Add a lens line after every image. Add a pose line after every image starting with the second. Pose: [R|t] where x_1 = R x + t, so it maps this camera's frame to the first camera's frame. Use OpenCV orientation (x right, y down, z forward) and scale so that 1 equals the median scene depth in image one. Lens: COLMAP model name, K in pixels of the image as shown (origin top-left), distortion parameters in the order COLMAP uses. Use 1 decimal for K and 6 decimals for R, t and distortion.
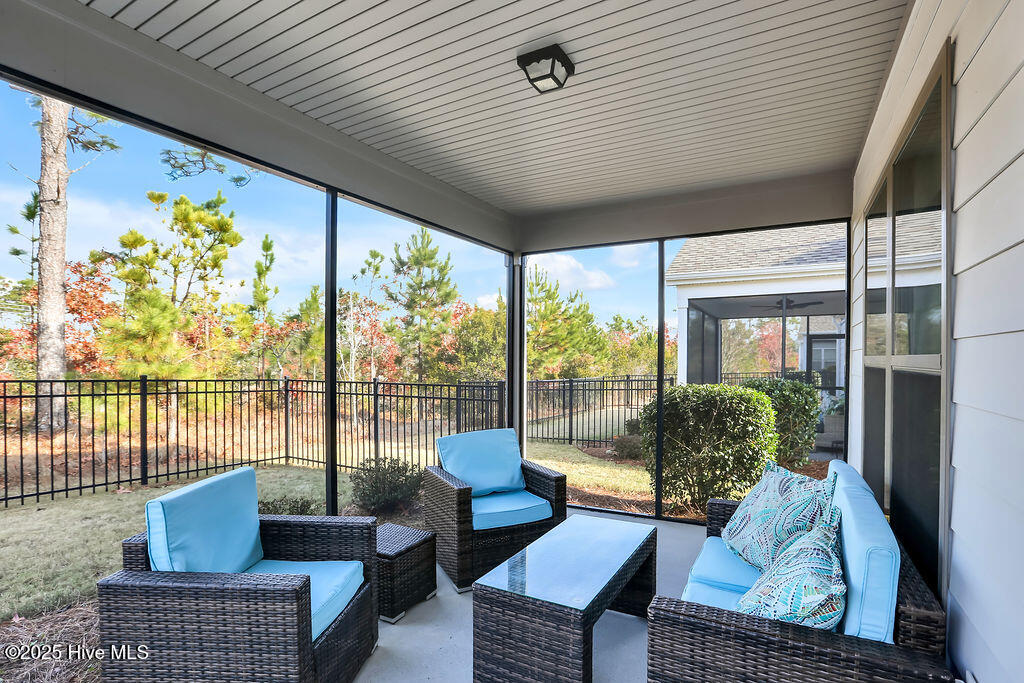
lens RADIAL K [[482.1, 0, 526.3], [0, 482.1, 361.3], [0, 0, 1]] dist [-0.012324, 0.001540]
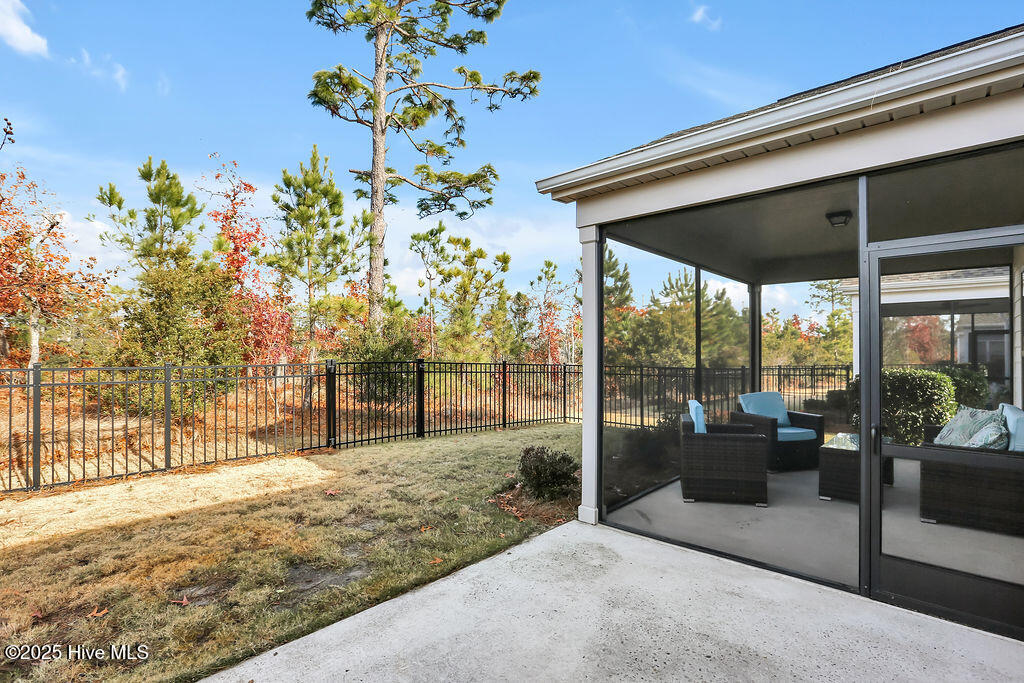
lens RADIAL K [[482.1, 0, 510.1], [0, 482.1, 345.2], [0, 0, 1]] dist [-0.012324, 0.001540]
pose [[0.975088, 0.002462, -0.221805, -0.316405], [-0.005433, 0.999904, -0.012784, -0.001263], [0.221752, 0.013670, 0.975007, -0.482447]]
